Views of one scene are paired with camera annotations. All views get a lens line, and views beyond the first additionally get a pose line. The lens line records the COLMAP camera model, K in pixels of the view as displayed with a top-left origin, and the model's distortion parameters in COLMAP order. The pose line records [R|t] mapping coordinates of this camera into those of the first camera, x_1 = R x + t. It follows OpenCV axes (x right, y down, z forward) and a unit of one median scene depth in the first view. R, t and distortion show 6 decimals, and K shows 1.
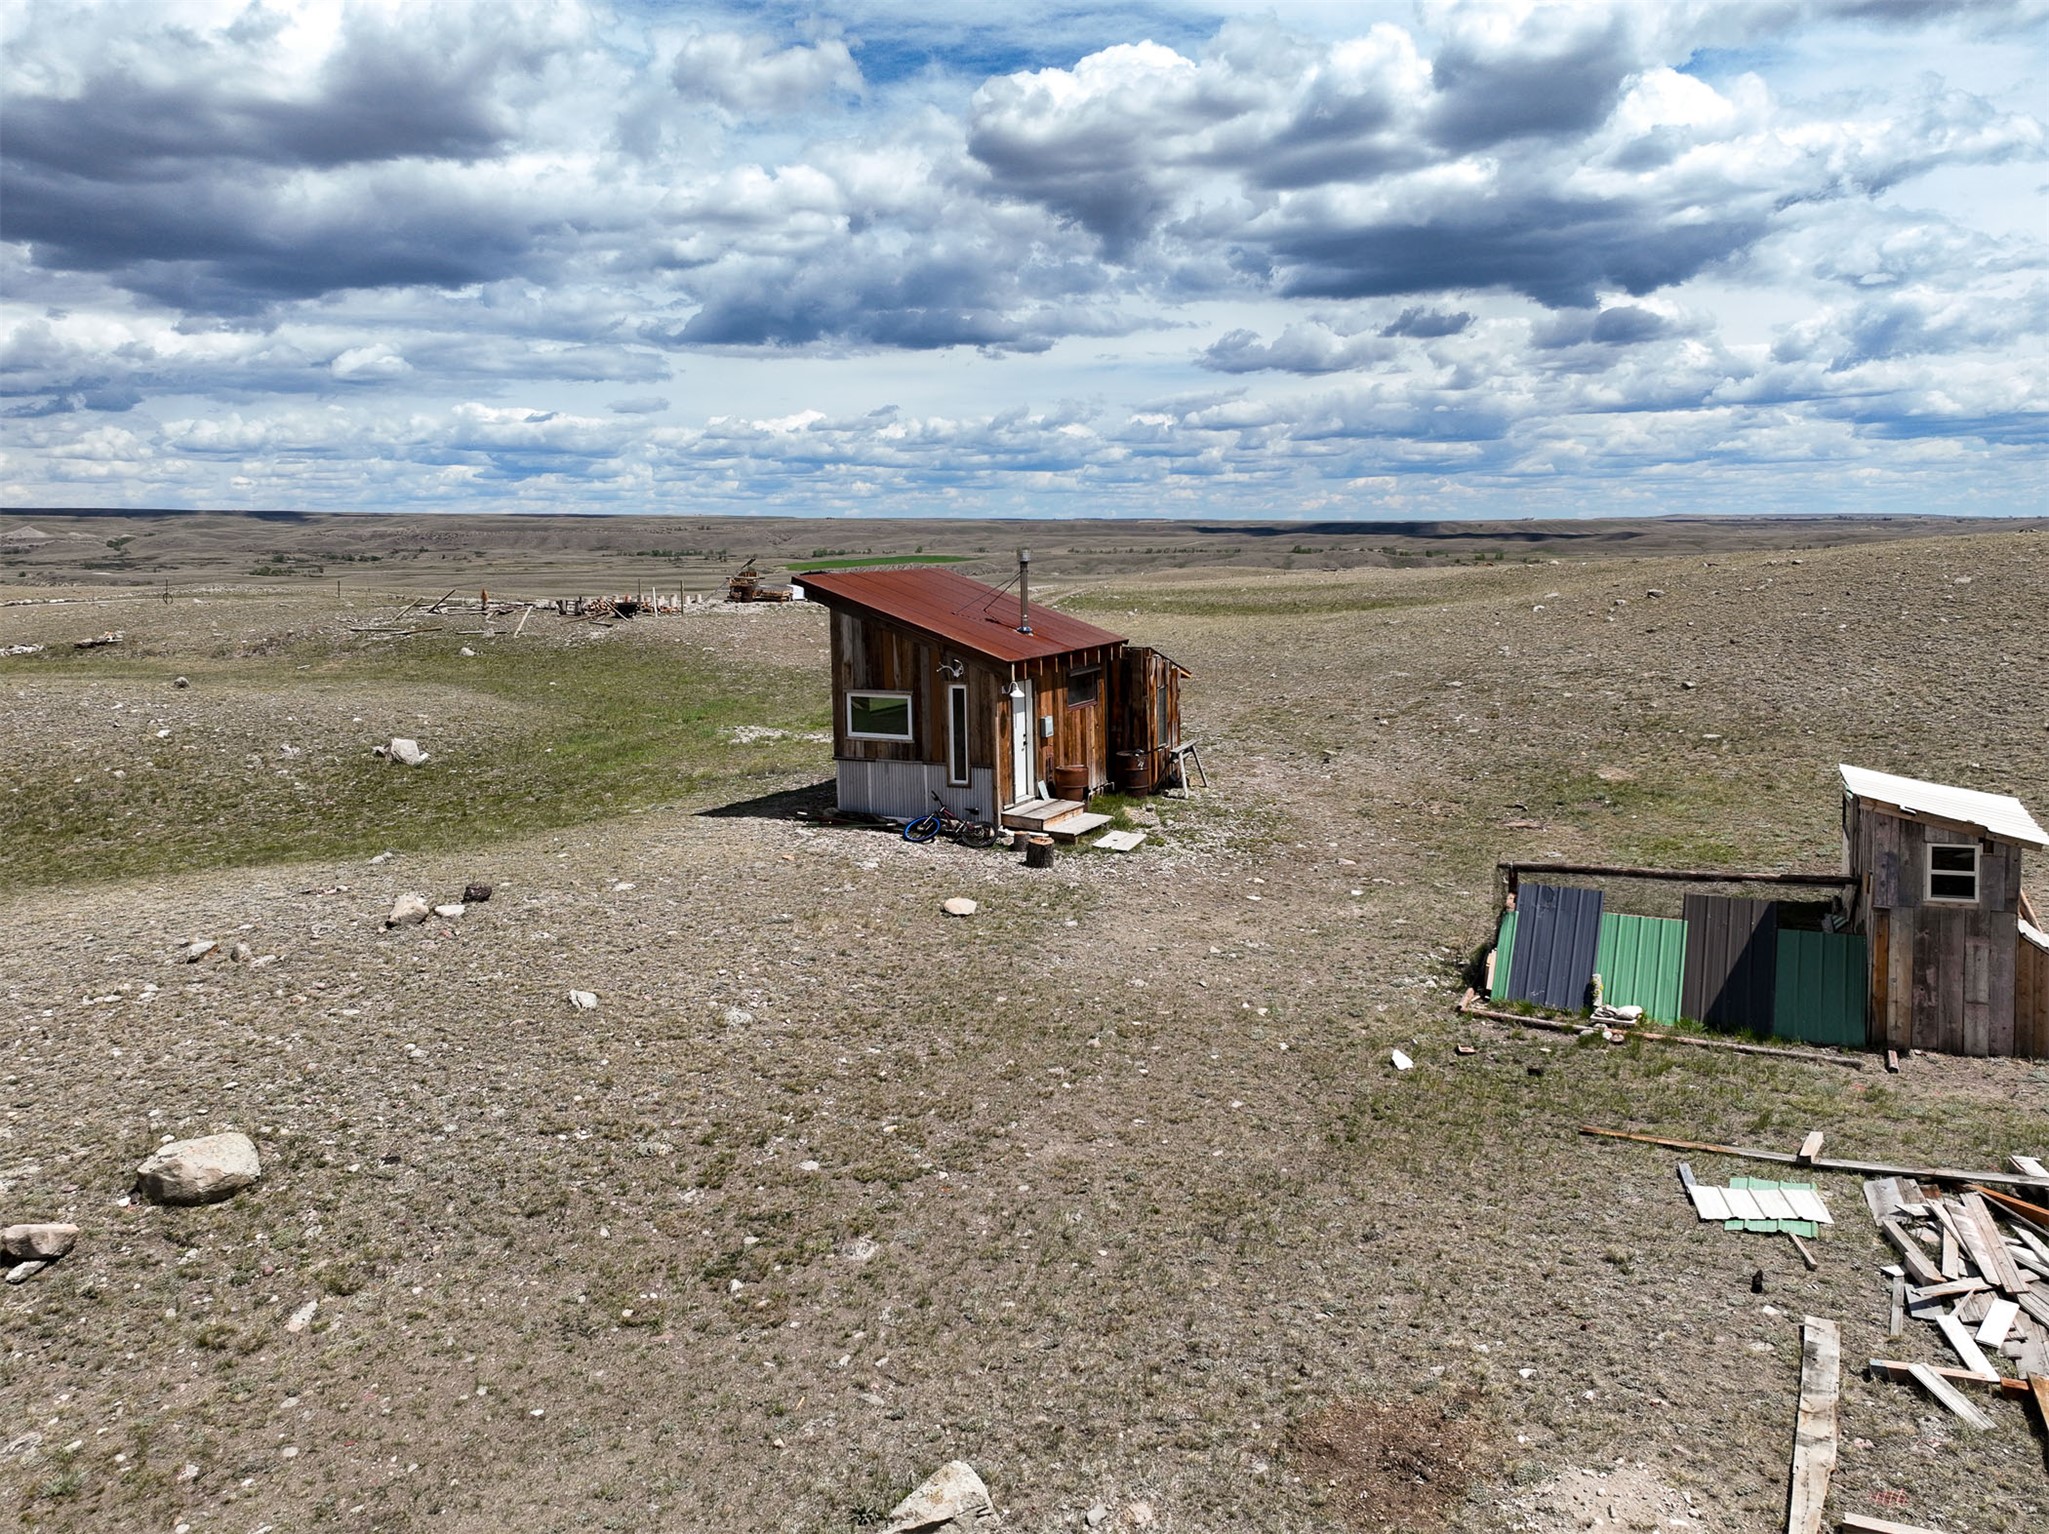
lens RADIAL K [[1523.4, 0, 1013.0], [0, 1523.4, 722.6], [0, 0, 1]] dist [0.003131, 0.001092]
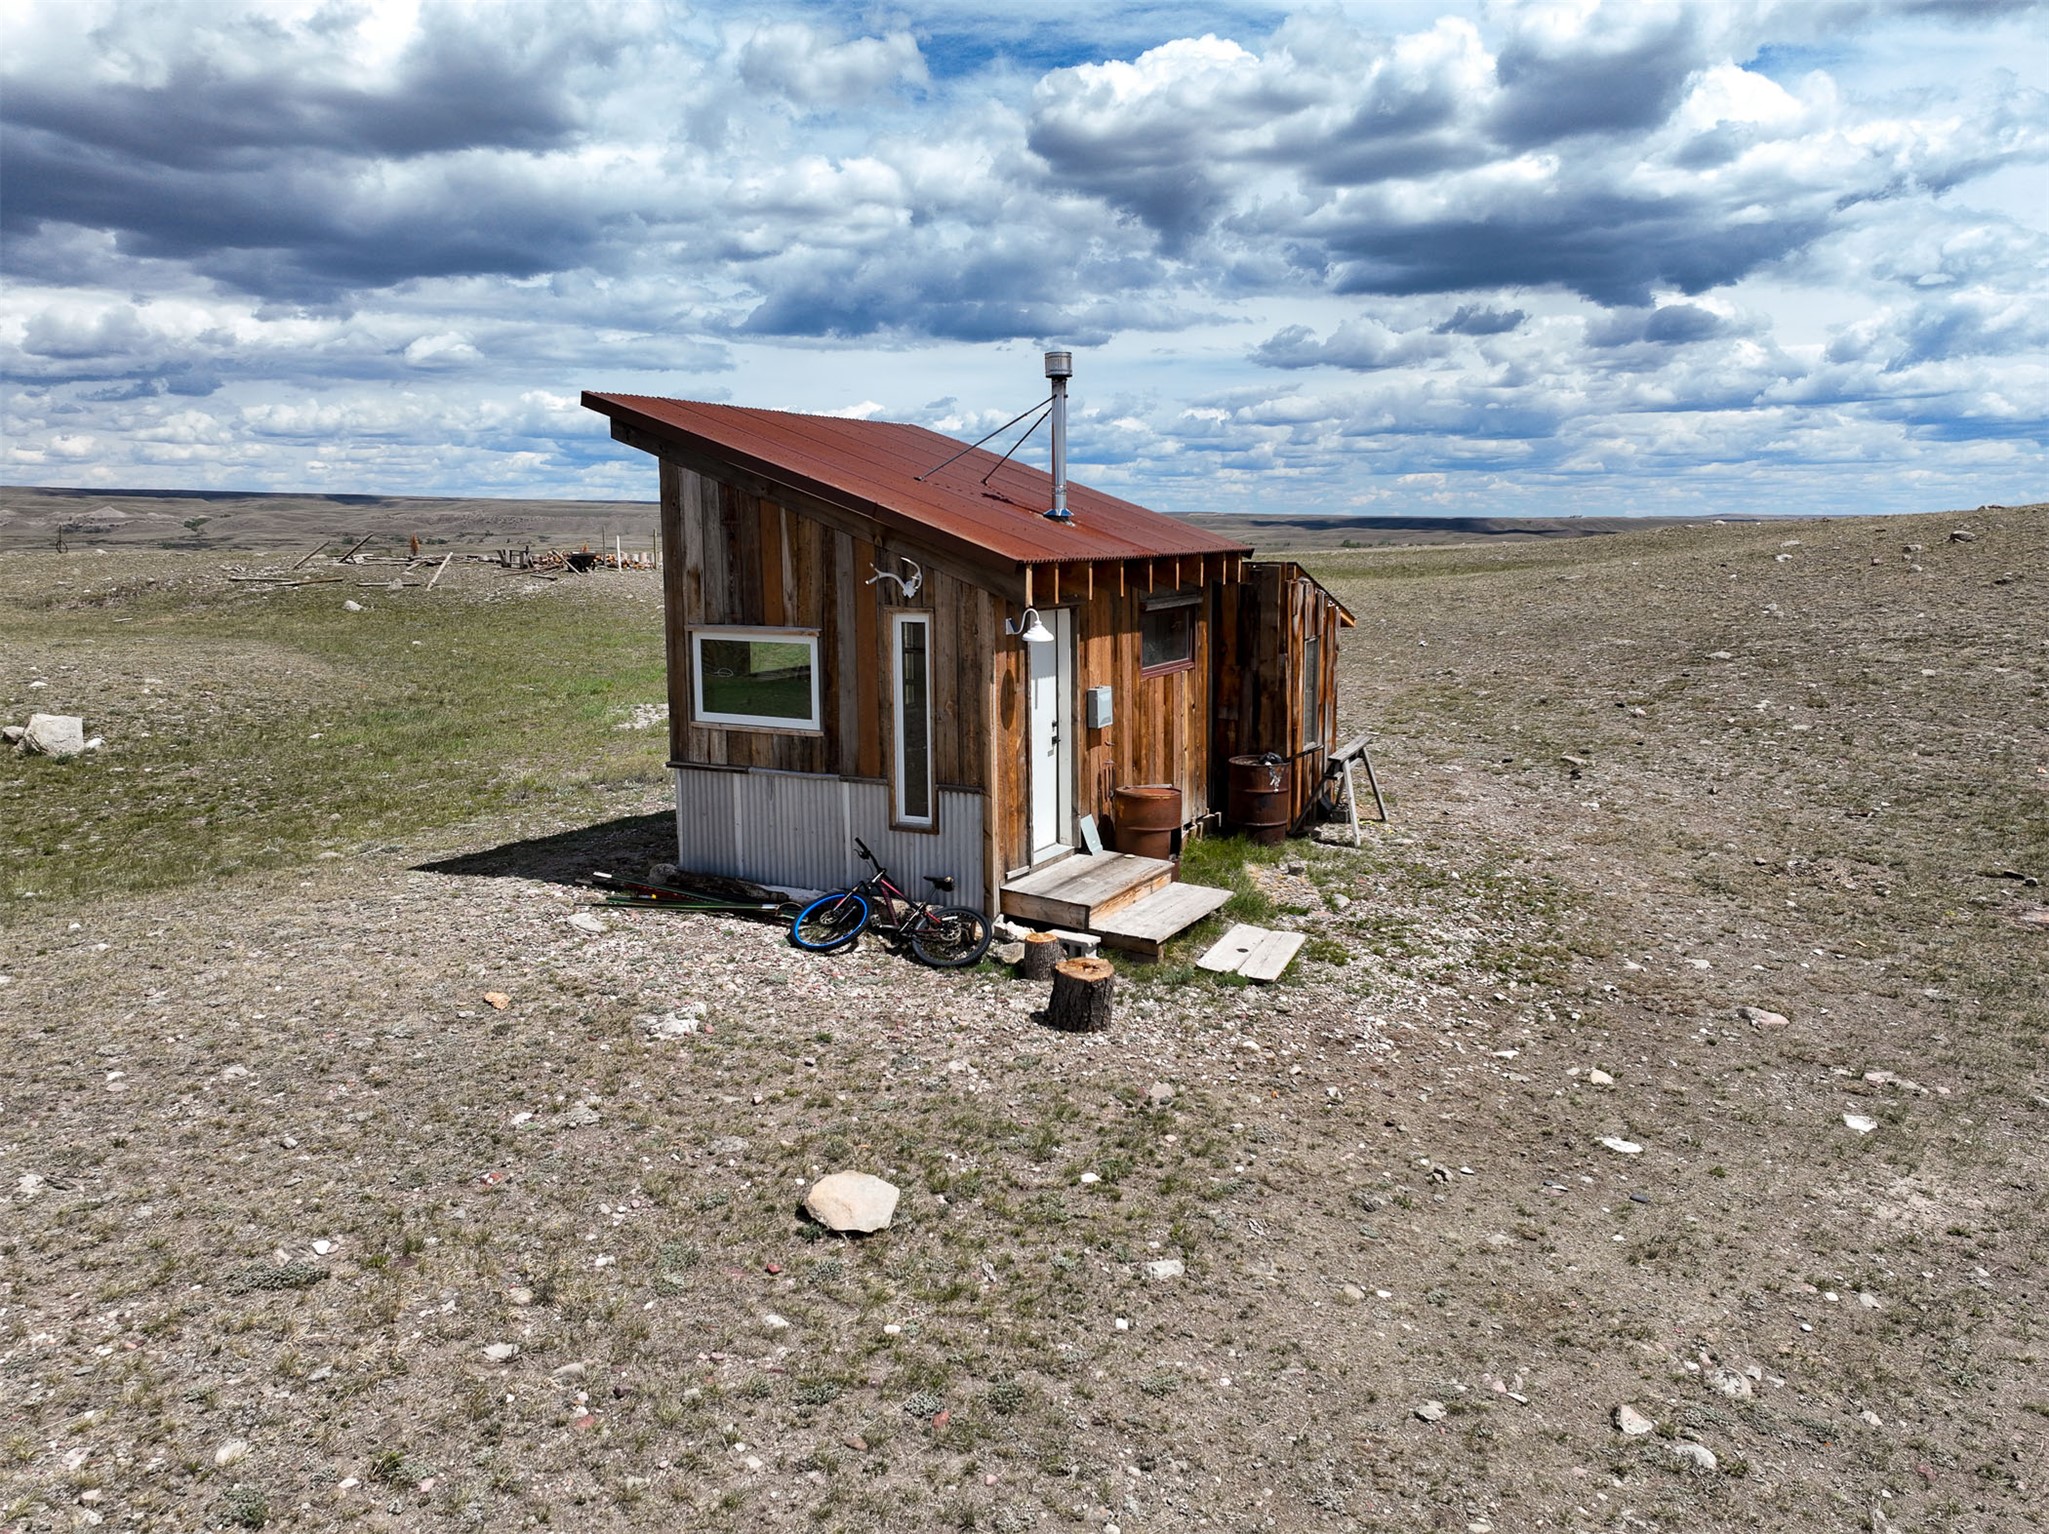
lens RADIAL K [[1523.4, 0, 1013.0], [0, 1523.4, 722.6], [0, 0, 1]] dist [0.003131, 0.001092]
pose [[0.999366, 0.014601, -0.032481, 0.010389], [-0.014347, 0.999865, 0.008042, 0.004220], [0.032594, -0.007571, 0.999440, 0.517474]]
